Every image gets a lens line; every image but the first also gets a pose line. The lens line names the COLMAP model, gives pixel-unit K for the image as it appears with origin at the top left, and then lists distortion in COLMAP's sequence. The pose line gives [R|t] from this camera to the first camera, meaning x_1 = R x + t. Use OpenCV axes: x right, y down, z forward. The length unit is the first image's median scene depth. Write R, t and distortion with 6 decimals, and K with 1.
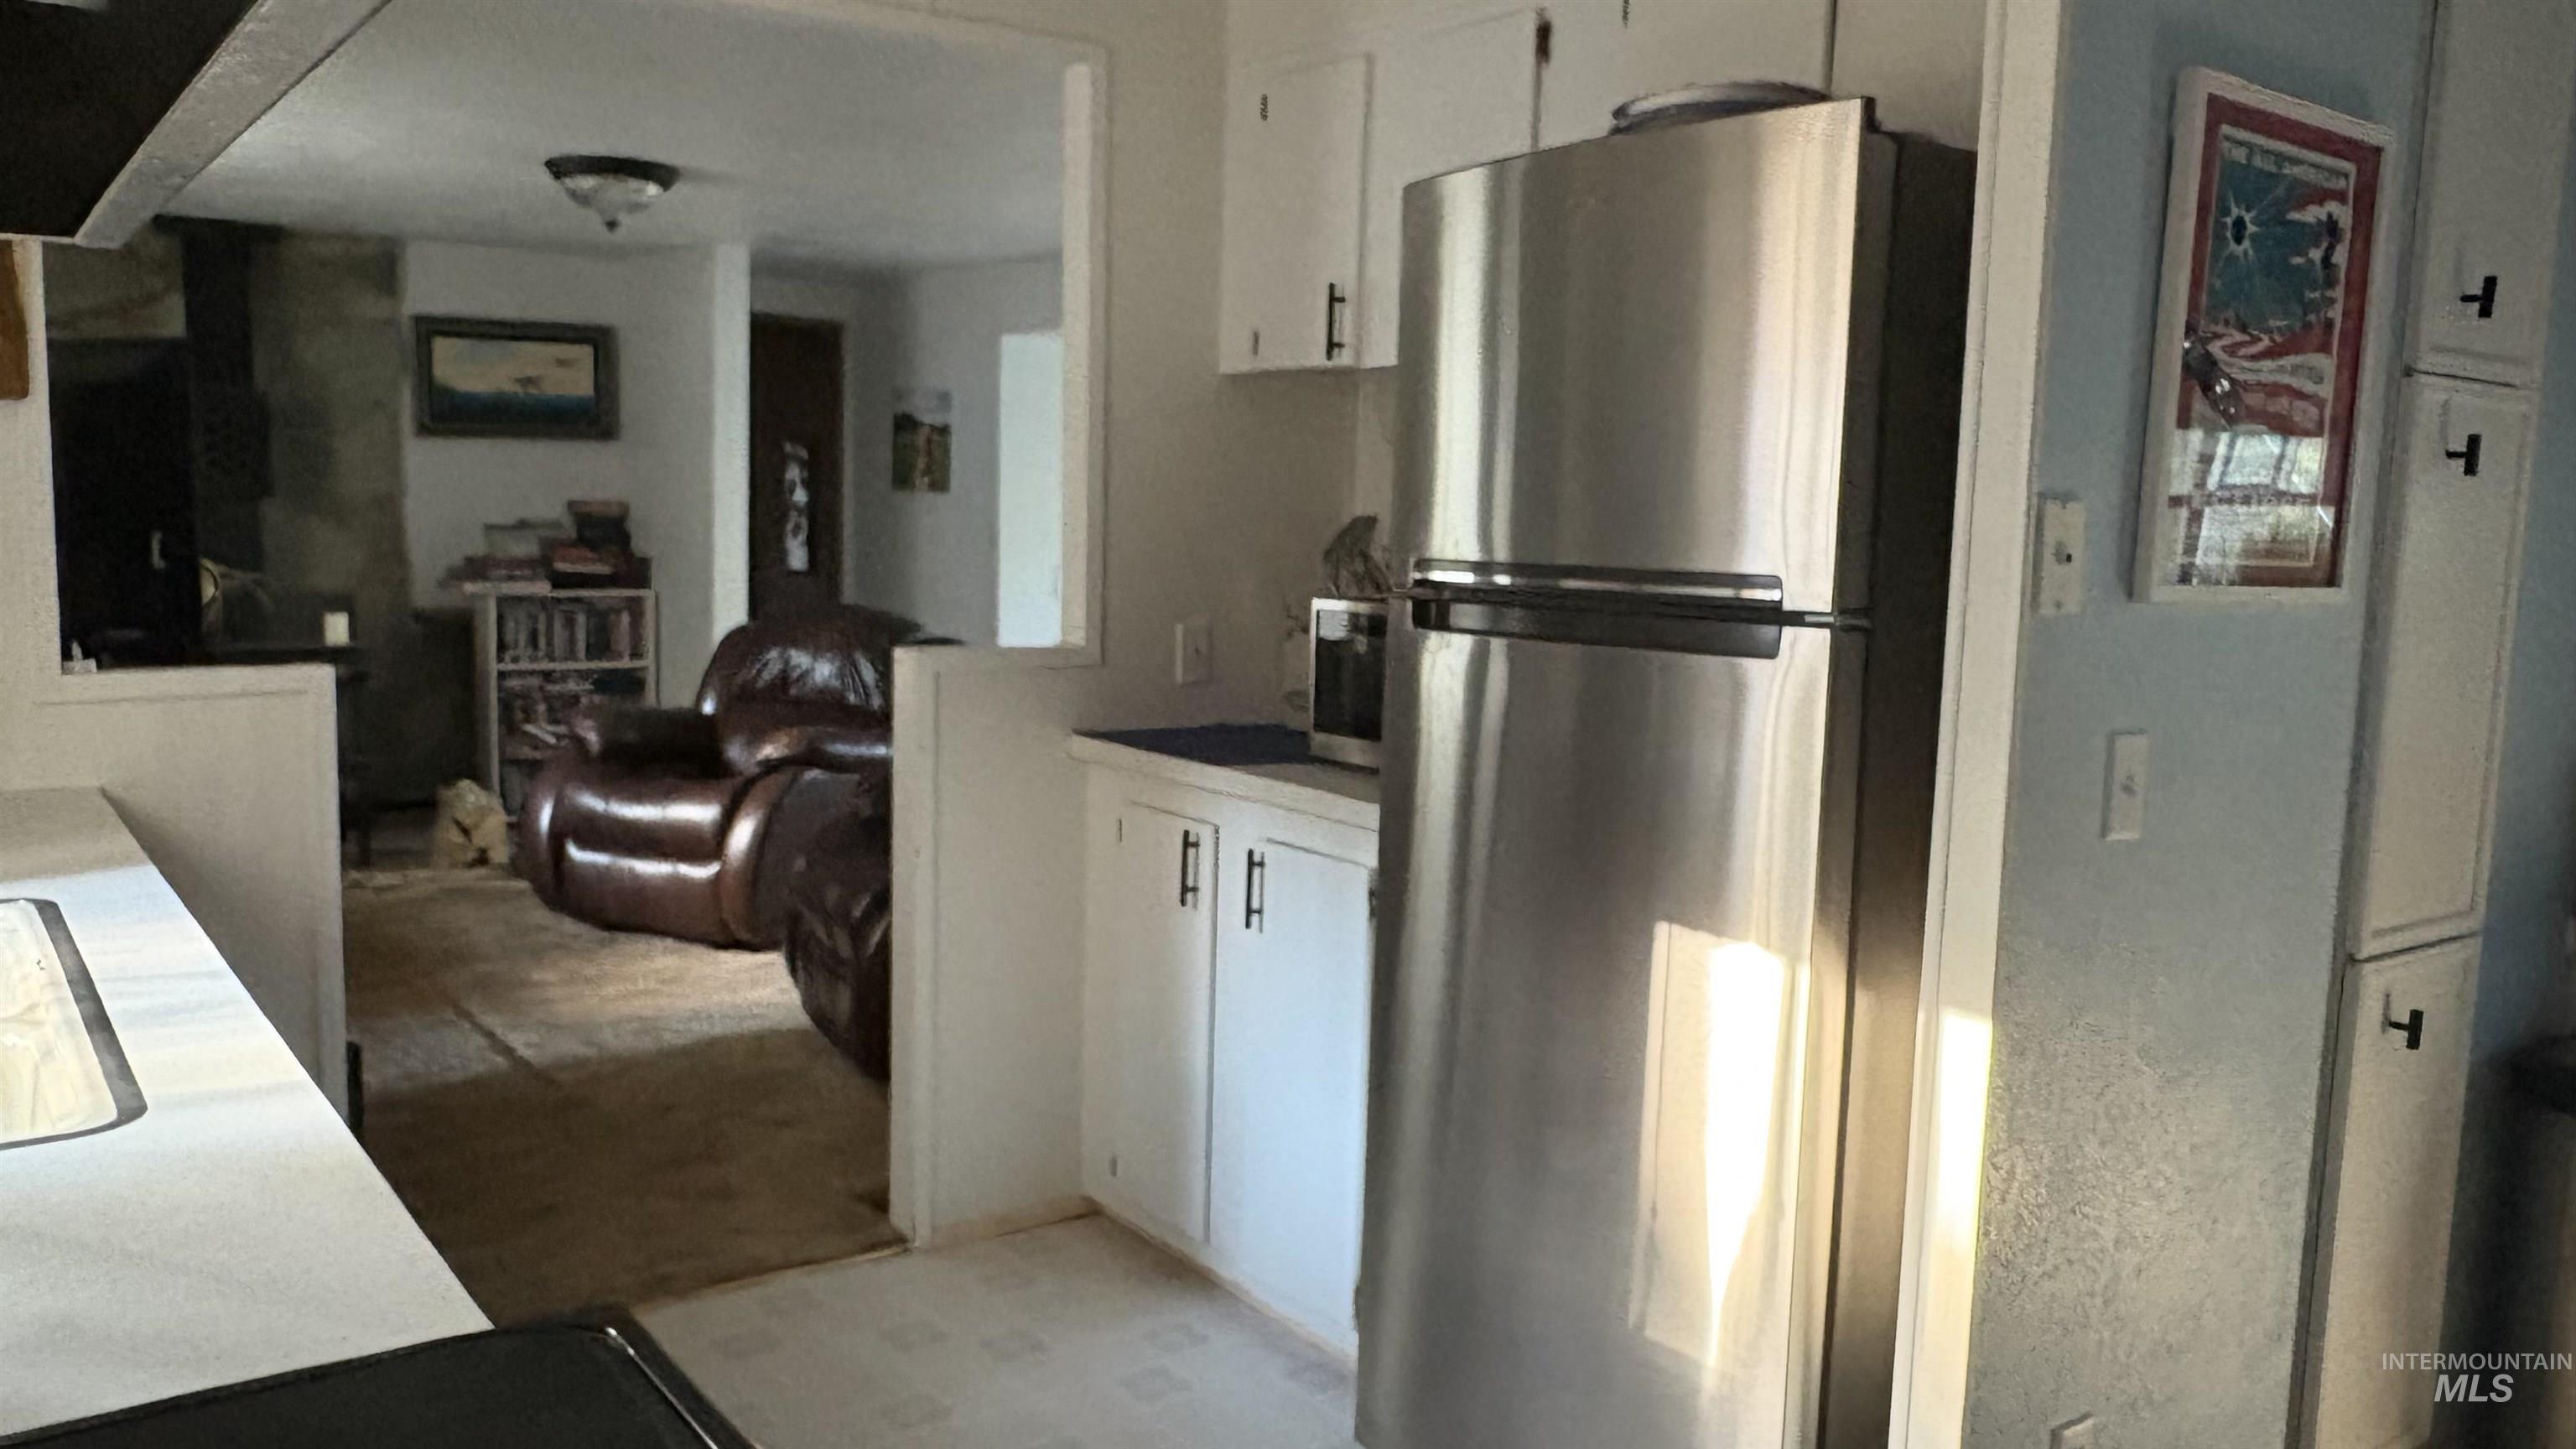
lens RADIAL K [[1932.5, 0, 1288.0], [0, 1932.5, 724.5], [0, 0, 1]] dist [0.000434, -0.002777]
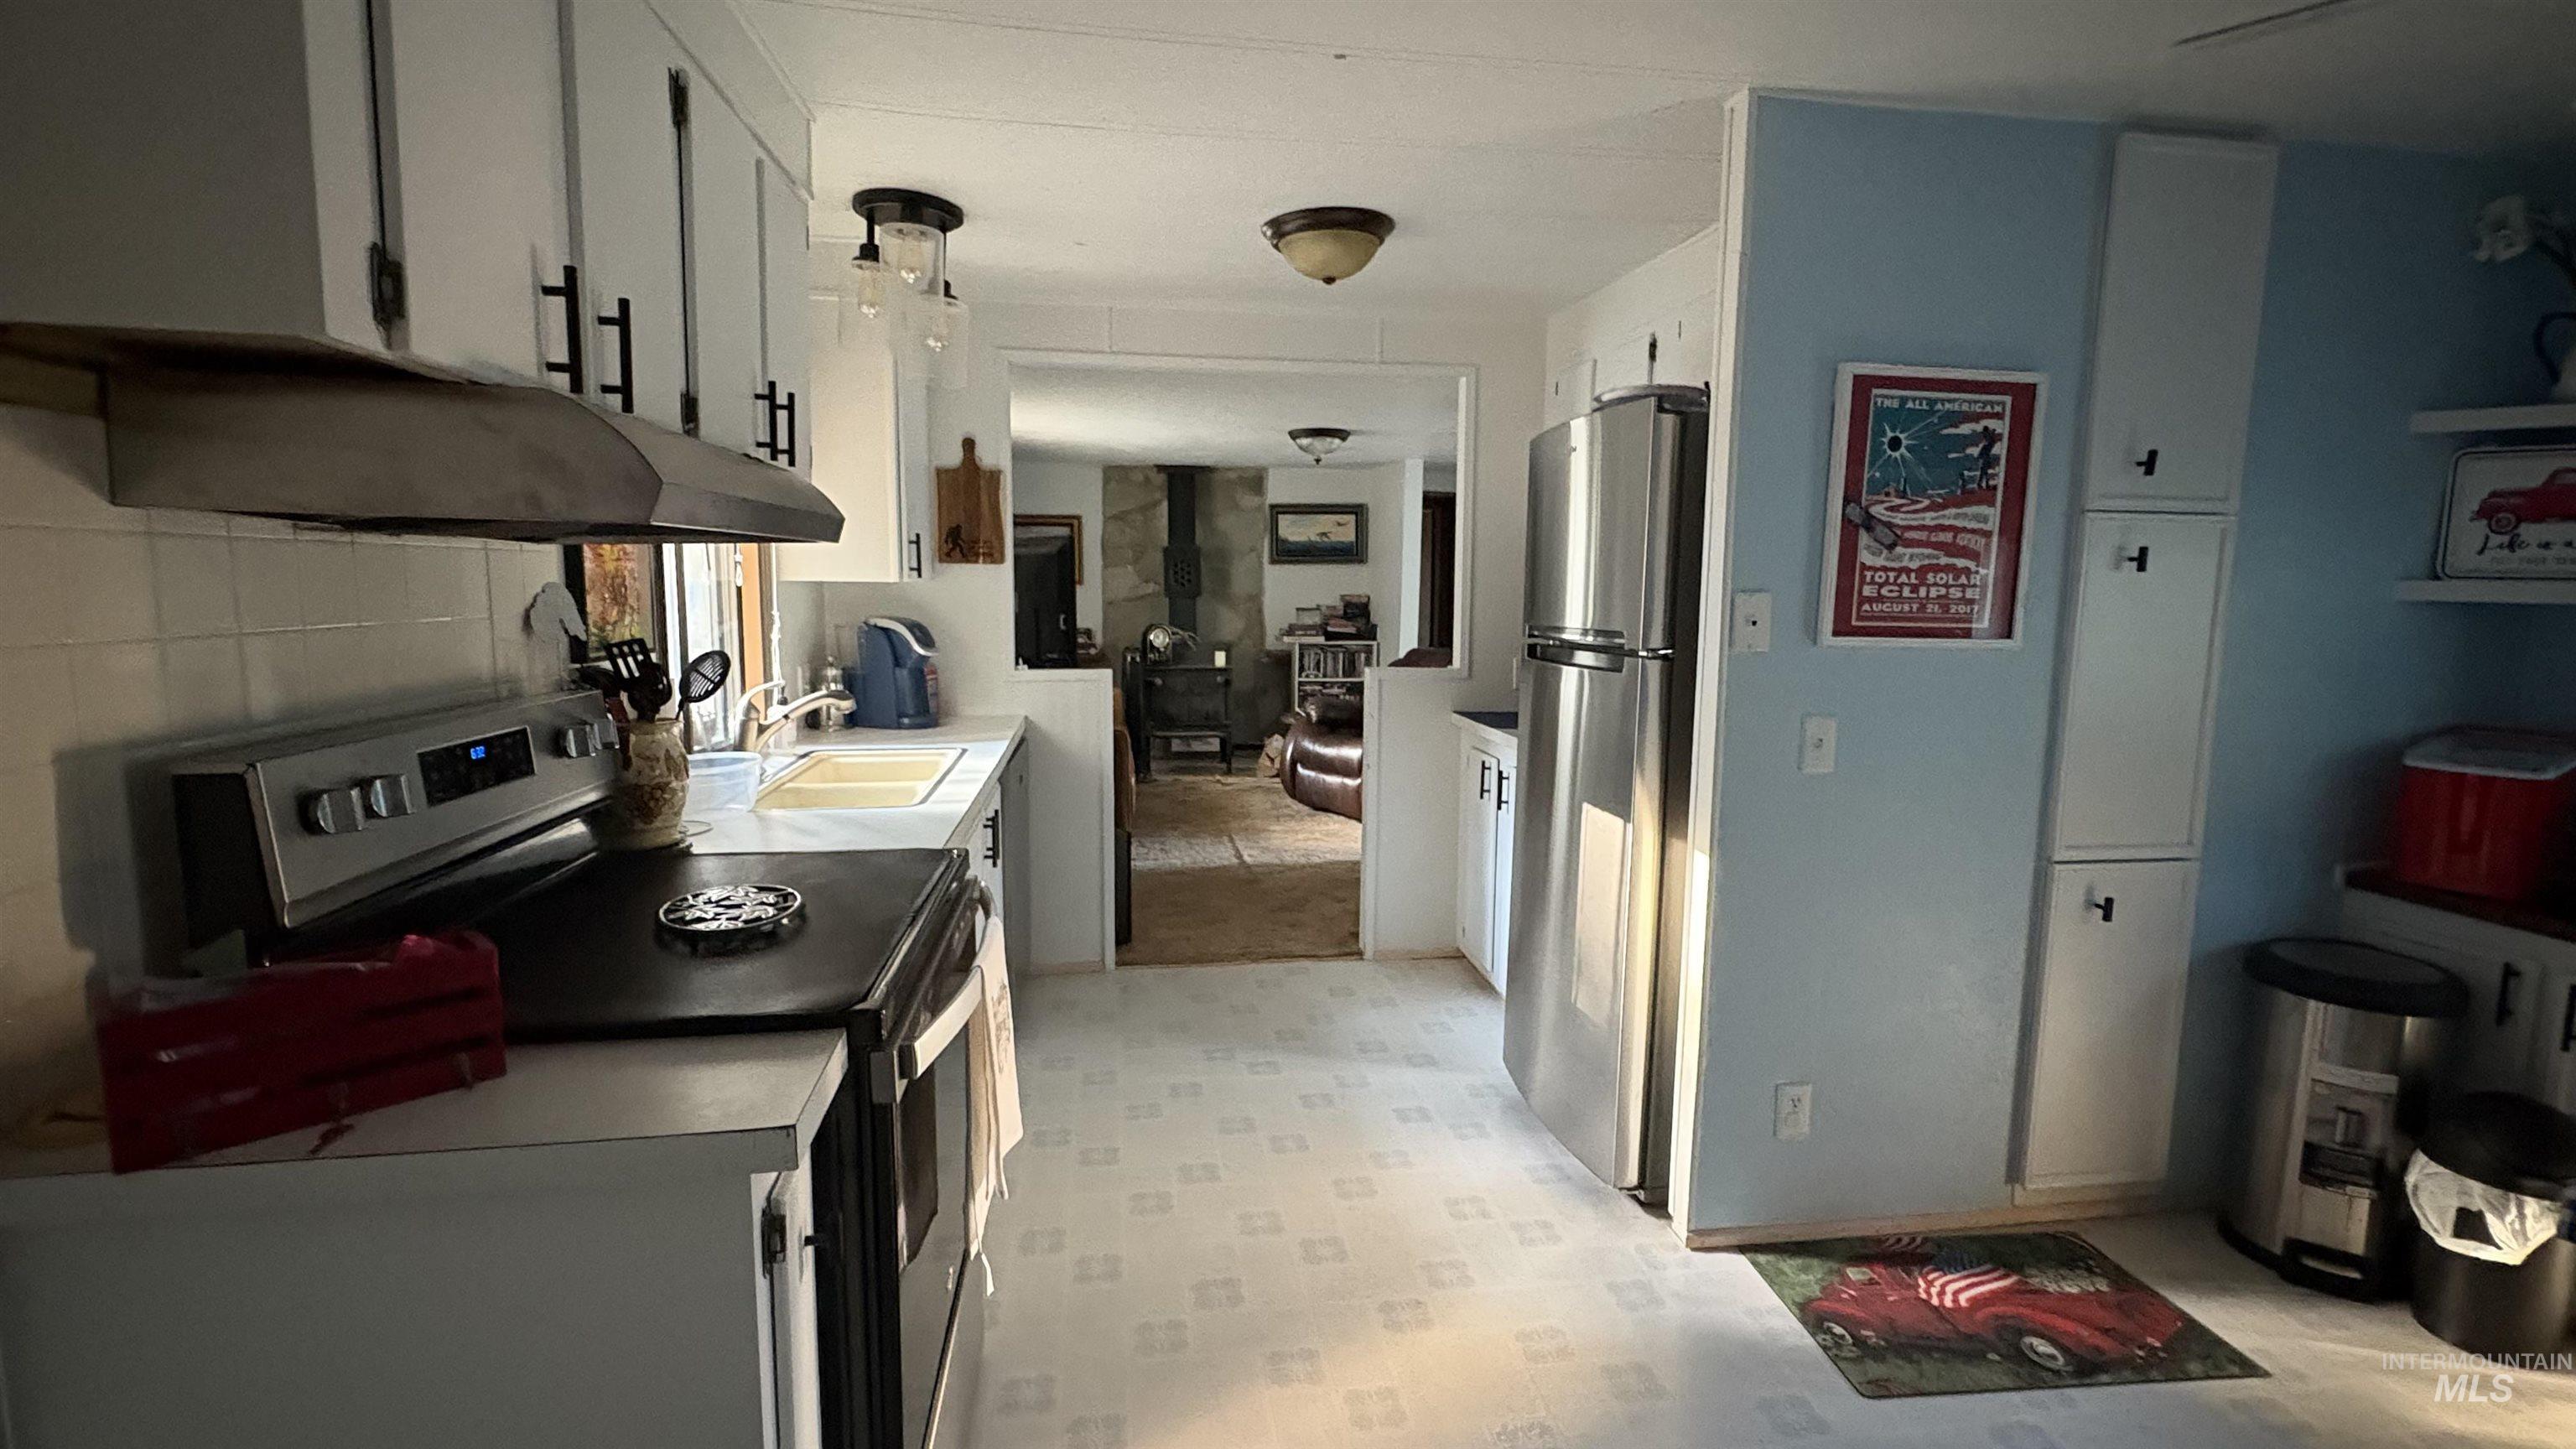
lens RADIAL K [[1172.0, 0, 1288.0], [0, 1172.0, 724.5], [0, 0, 1]] dist [-0.000044, 0.000224]
pose [[0.884028, 0.037804, -0.465903, 0.185311], [-0.038223, 0.999233, 0.008552, 0.008332], [0.465869, 0.010248, 0.884795, -0.090560]]
